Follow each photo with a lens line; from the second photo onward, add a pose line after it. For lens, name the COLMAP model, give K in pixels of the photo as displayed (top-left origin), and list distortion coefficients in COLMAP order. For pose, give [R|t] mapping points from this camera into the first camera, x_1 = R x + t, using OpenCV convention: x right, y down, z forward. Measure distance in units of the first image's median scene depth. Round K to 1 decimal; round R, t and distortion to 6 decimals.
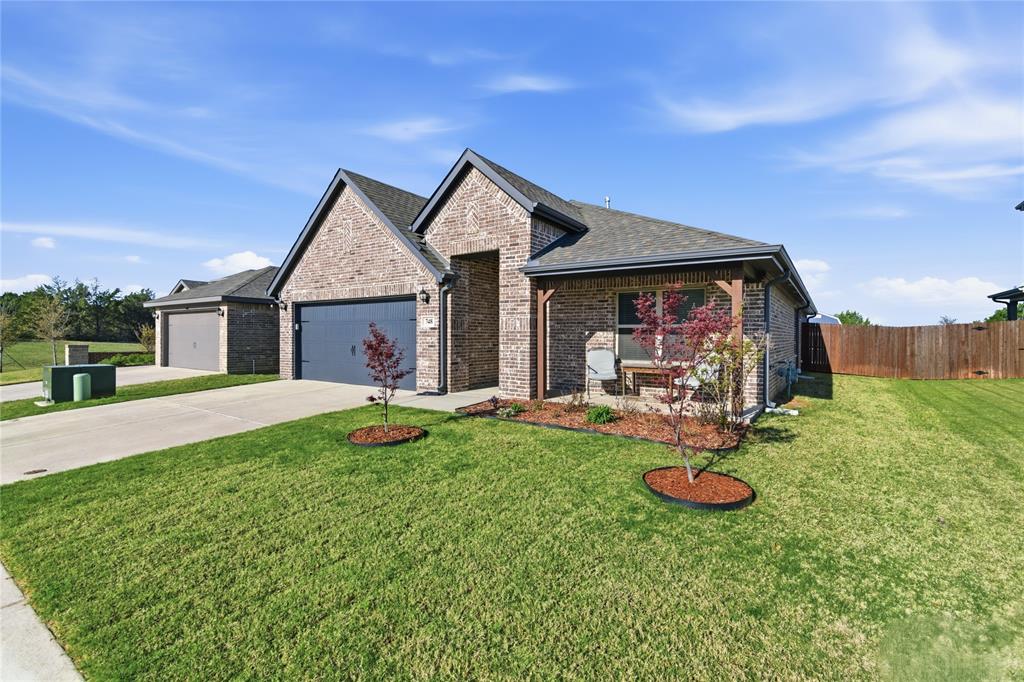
lens RADIAL K [[462.7, 0, 516.6], [0, 462.7, 338.8], [0, 0, 1]] dist [0.002942, 0.000406]
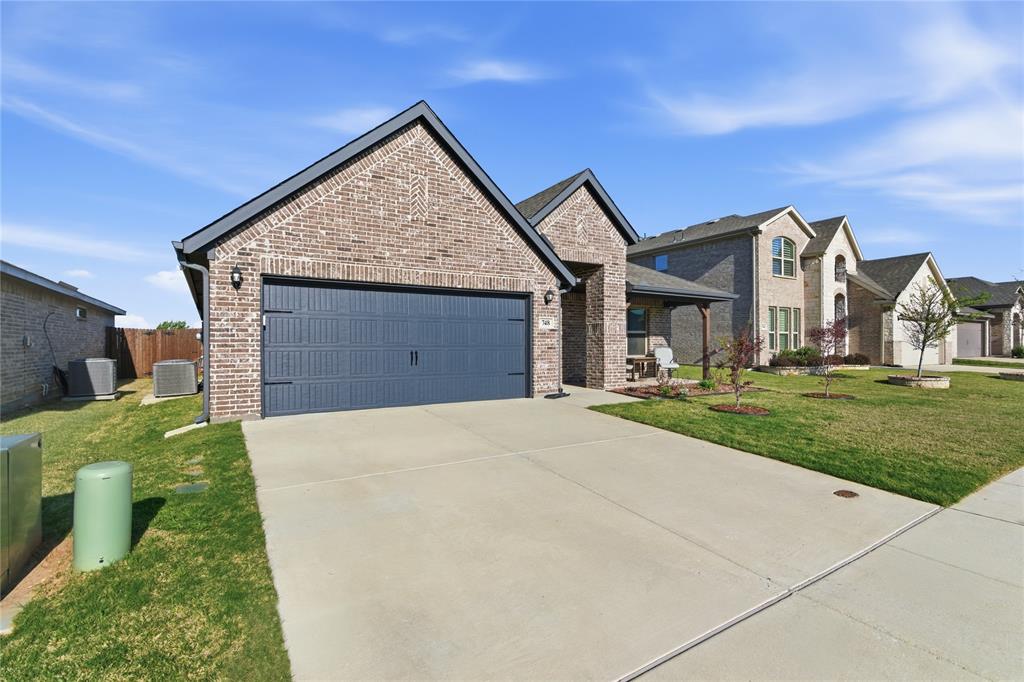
lens RADIAL K [[462.7, 0, 516.6], [0, 462.7, 338.8], [0, 0, 1]] dist [0.002942, 0.000406]
pose [[0.401398, 0.002770, 0.915899, -1.103297], [0.006638, 0.999960, -0.005933, 0.001430], [-0.915880, 0.008462, 0.401364, 0.665456]]
